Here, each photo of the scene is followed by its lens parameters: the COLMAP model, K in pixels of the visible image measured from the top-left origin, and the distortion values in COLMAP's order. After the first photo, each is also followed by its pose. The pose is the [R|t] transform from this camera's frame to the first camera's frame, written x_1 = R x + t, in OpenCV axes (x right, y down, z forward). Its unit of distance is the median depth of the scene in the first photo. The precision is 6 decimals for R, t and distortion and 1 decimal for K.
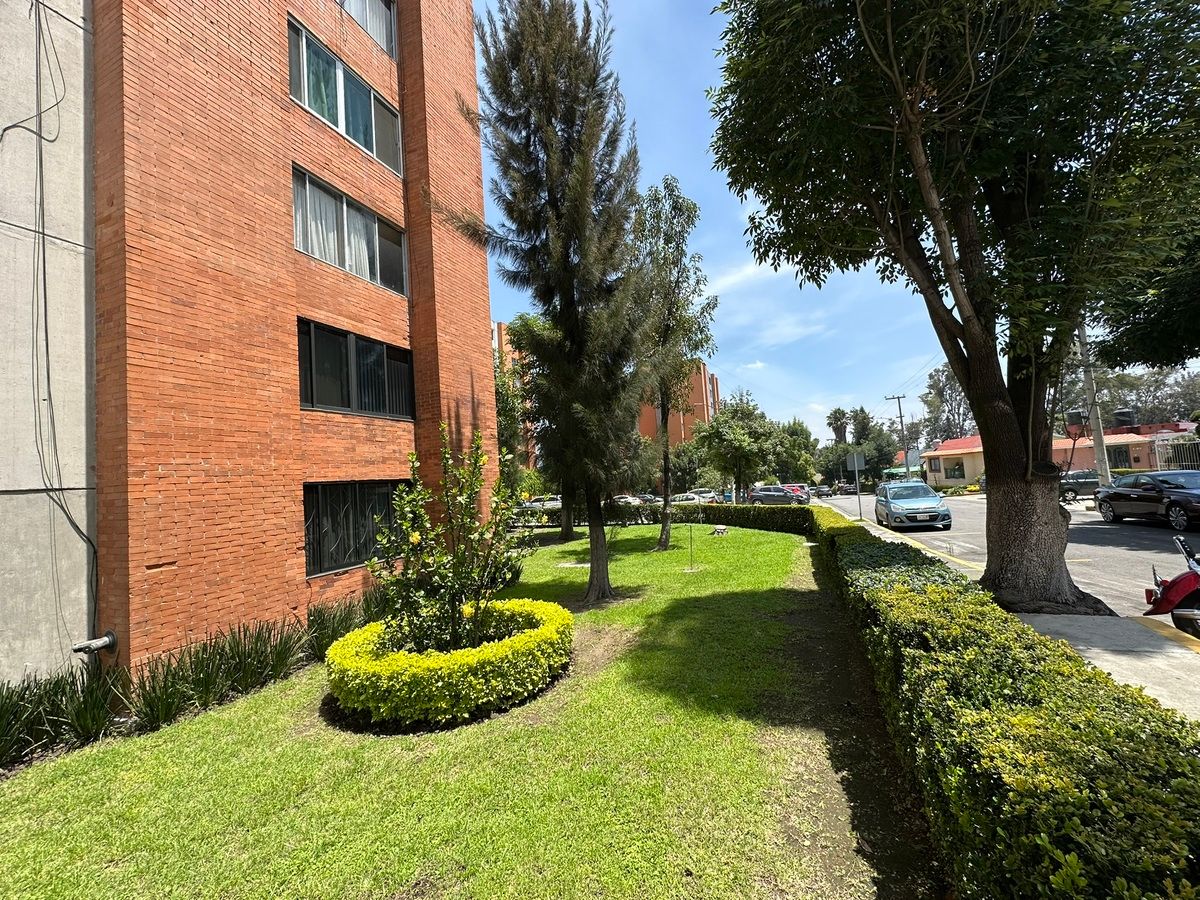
lens RADIAL K [[478.3, 0, 603.4], [0, 478.3, 449.2], [0, 0, 1]] dist [-0.003347, 0.000466]
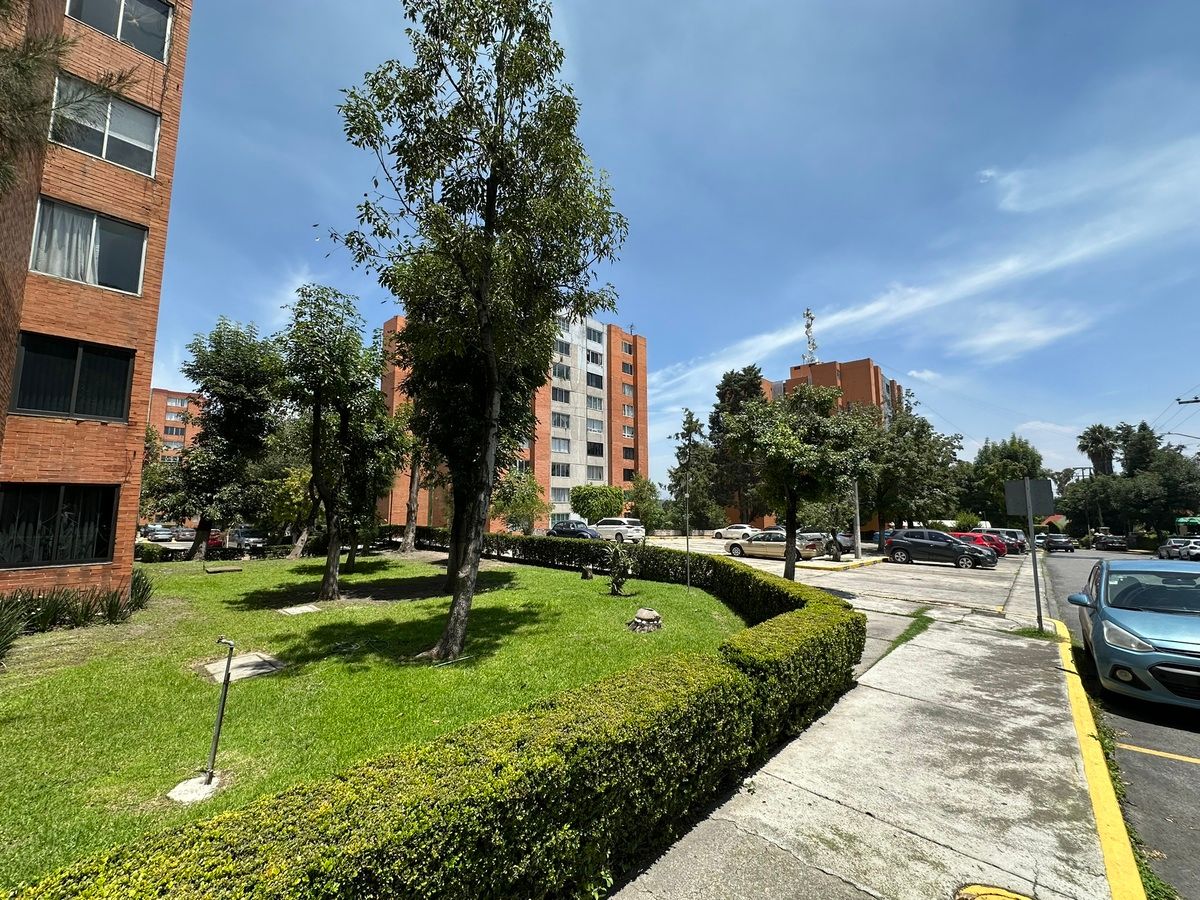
lens RADIAL K [[478.3, 0, 600.6], [0, 478.3, 450.2], [0, 0, 1]] dist [-0.003347, 0.000466]
pose [[0.933632, 0.028858, -0.357070, 0.973233], [-0.041857, 0.998711, -0.028728, 0.038174], [0.355781, 0.041767, 0.933636, 1.379588]]
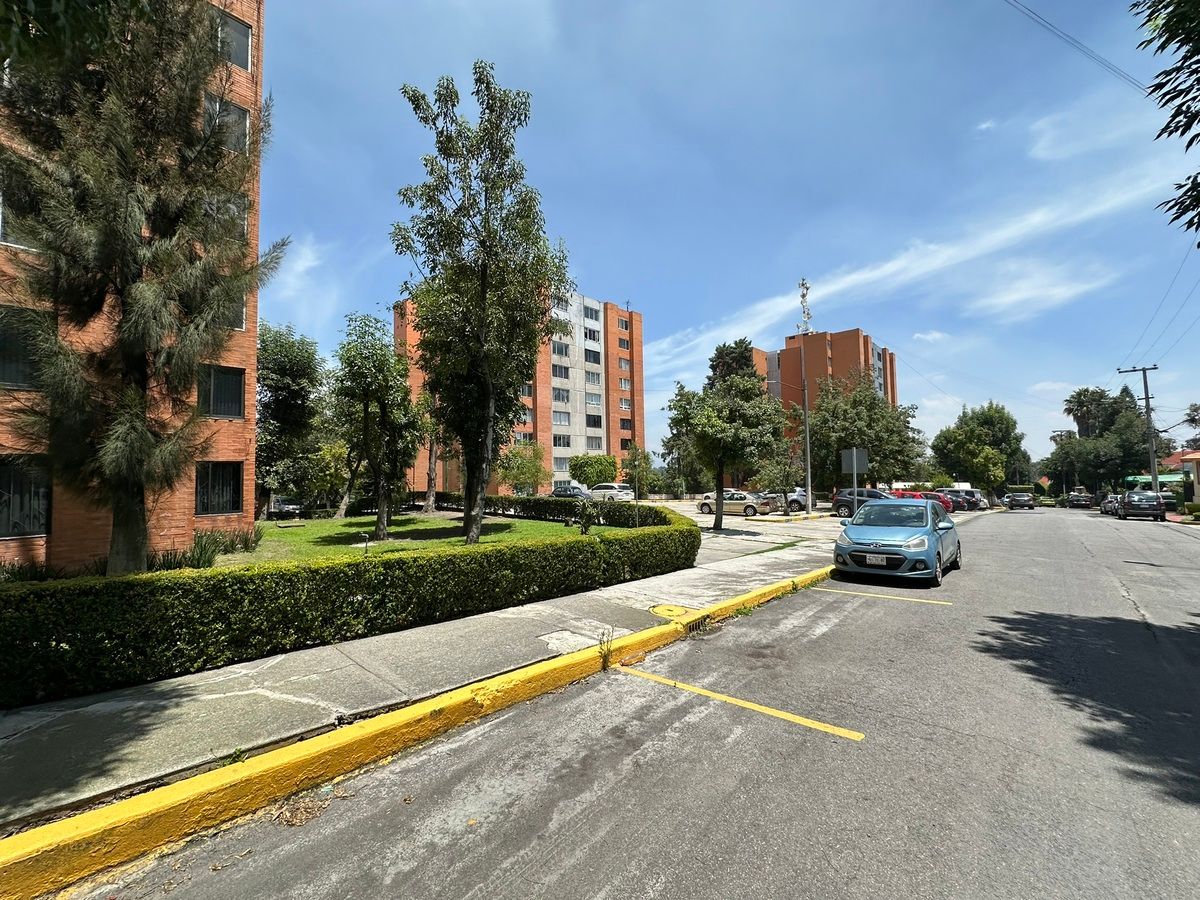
lens RADIAL K [[478.3, 0, 602.5], [0, 478.3, 452.7], [0, 0, 1]] dist [-0.003347, 0.000466]
pose [[0.928872, 0.040058, -0.368229, 1.386022], [-0.026092, 0.998742, 0.042829, -0.011381], [0.369481, -0.030175, 0.928748, 0.831123]]
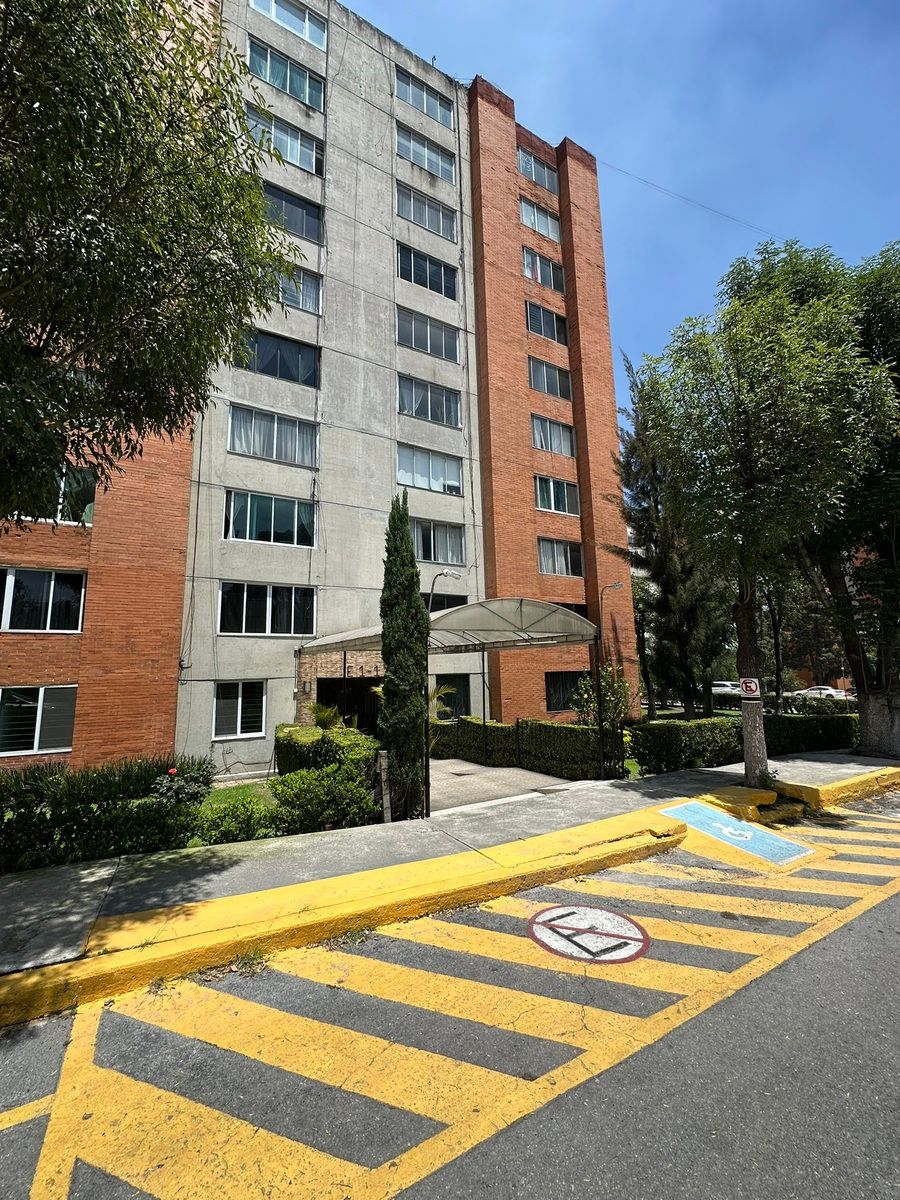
lens RADIAL K [[478.3, 0, 447.9], [0, 478.3, 600.1], [0, 0, 1]] dist [-0.003347, 0.000466]
pose [[0.774963, -0.041979, -0.630612, 0.618581], [0.008187, 0.998375, -0.056400, -0.186144], [0.631954, 0.038545, 0.774047, -1.374386]]
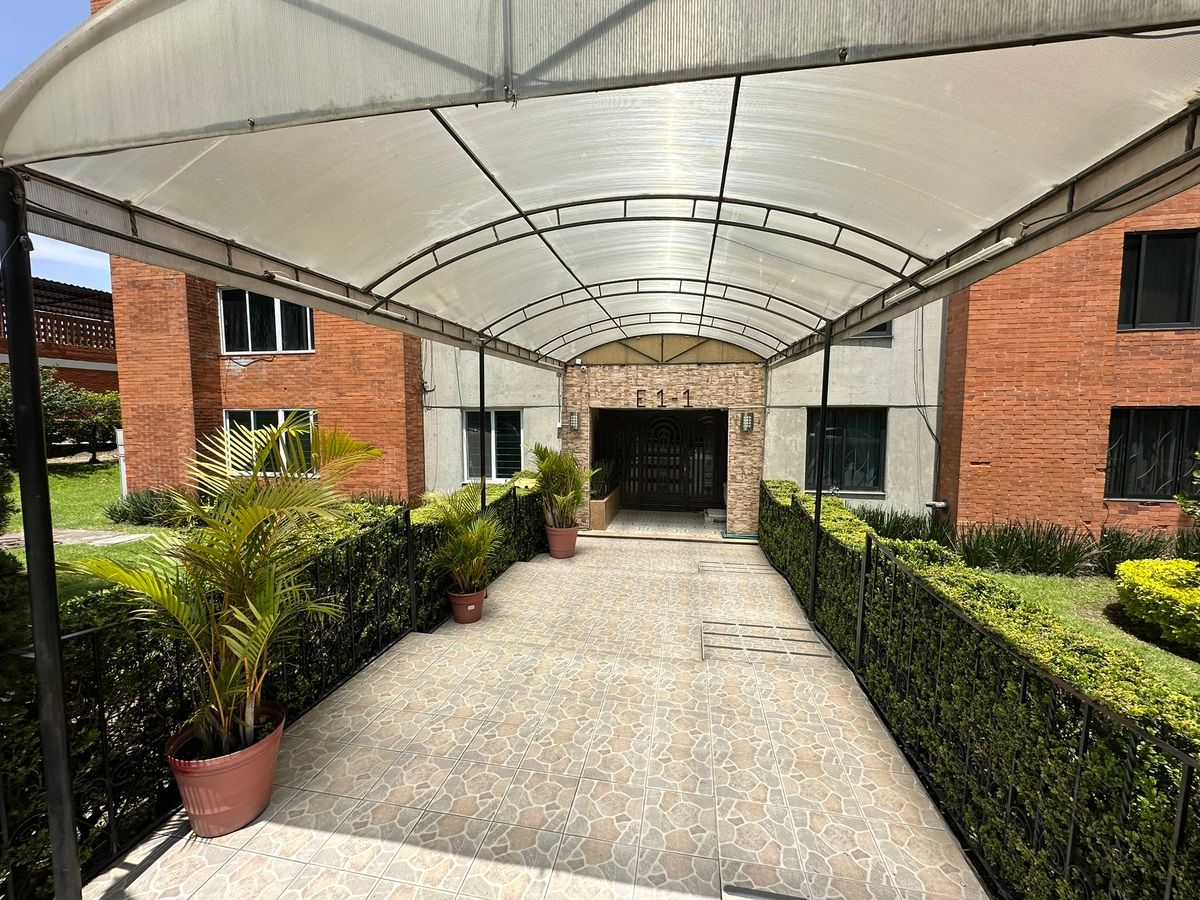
lens RADIAL K [[478.3, 0, 597.0], [0, 478.3, 450.4], [0, 0, 1]] dist [-0.003347, 0.000466]
pose [[0.187151, 0.147573, -0.971183, 0.190356], [0.048710, 0.986041, 0.159217, -0.061900], [0.981123, -0.077104, 0.177351, -0.300762]]
